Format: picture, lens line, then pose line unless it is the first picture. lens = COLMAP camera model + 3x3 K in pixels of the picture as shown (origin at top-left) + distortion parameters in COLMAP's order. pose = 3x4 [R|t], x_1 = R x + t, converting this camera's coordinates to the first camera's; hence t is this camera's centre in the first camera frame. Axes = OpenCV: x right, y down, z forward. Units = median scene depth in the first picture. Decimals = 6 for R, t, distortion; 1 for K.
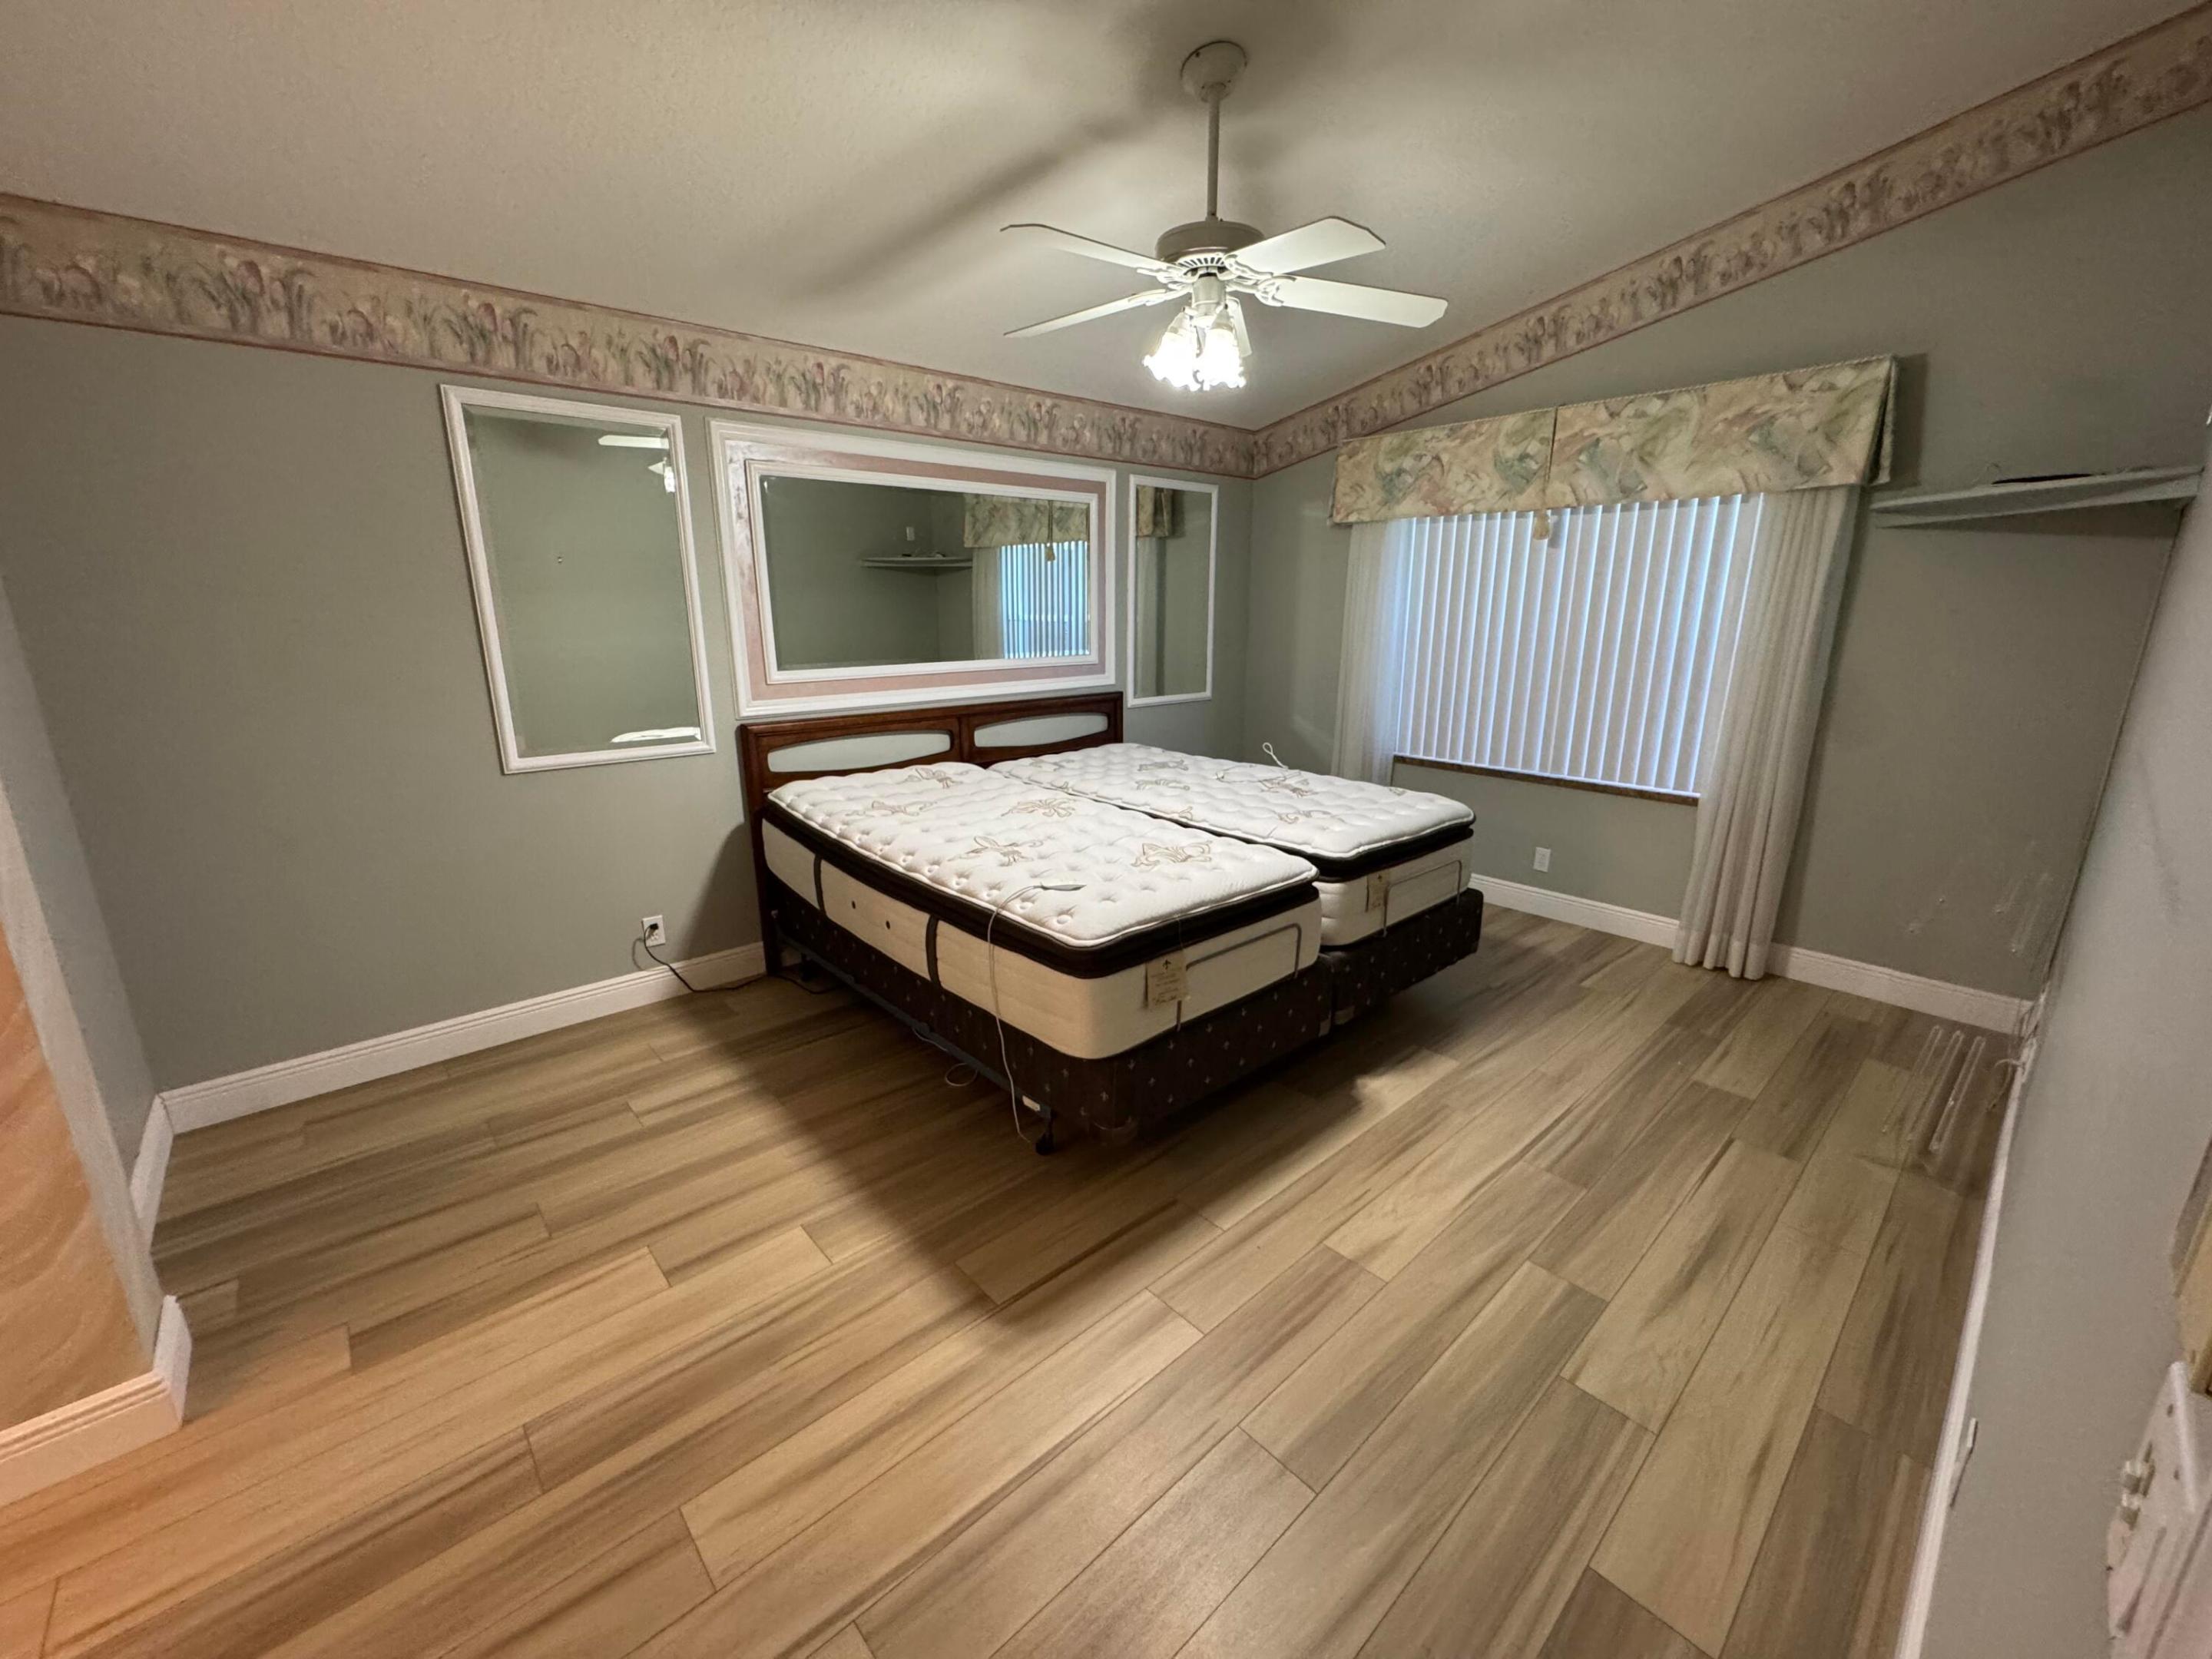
lens RADIAL K [[884.1, 0, 1104.8], [0, 884.1, 825.1], [0, 0, 1]] dist [-0.000149, 0.000243]
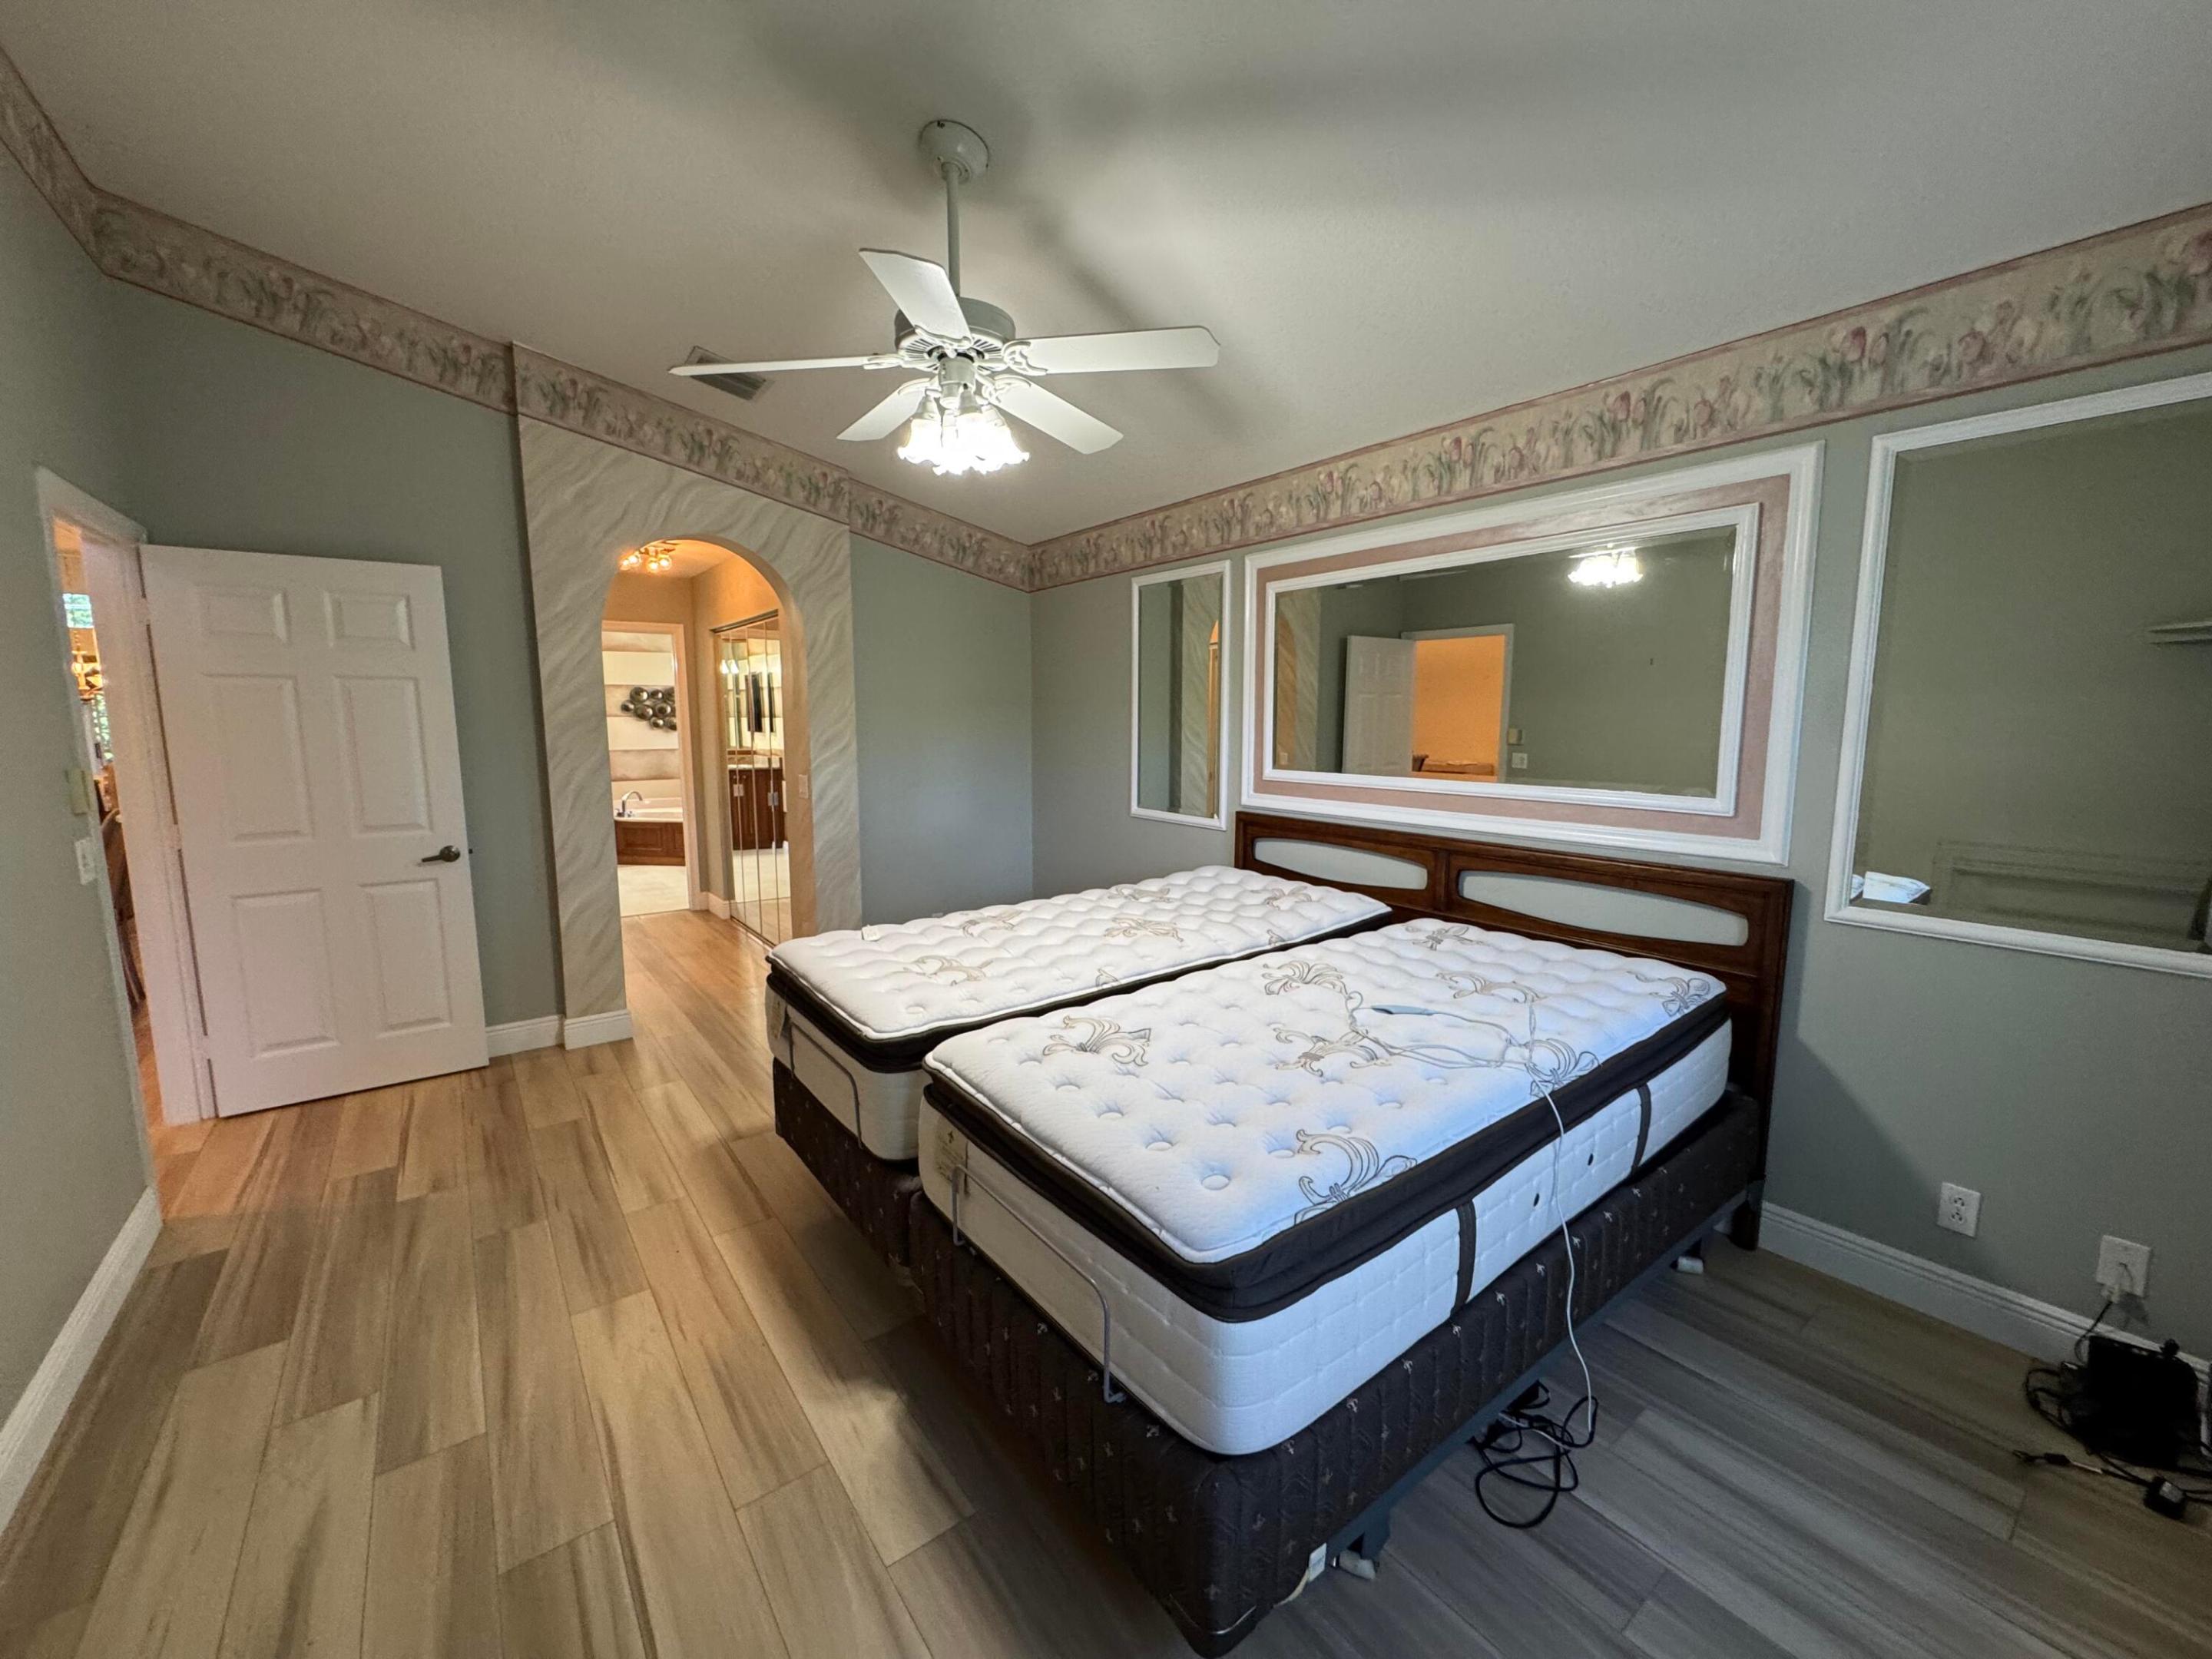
lens RADIAL K [[884.1, 0, 1104.8], [0, 884.1, 825.1], [0, 0, 1]] dist [-0.000149, 0.000243]
pose [[-0.087121, 0.126249, -0.988166, 0.976467], [-0.245362, 0.958660, 0.144111, -0.290279], [0.965509, 0.255013, -0.052543, 1.193733]]
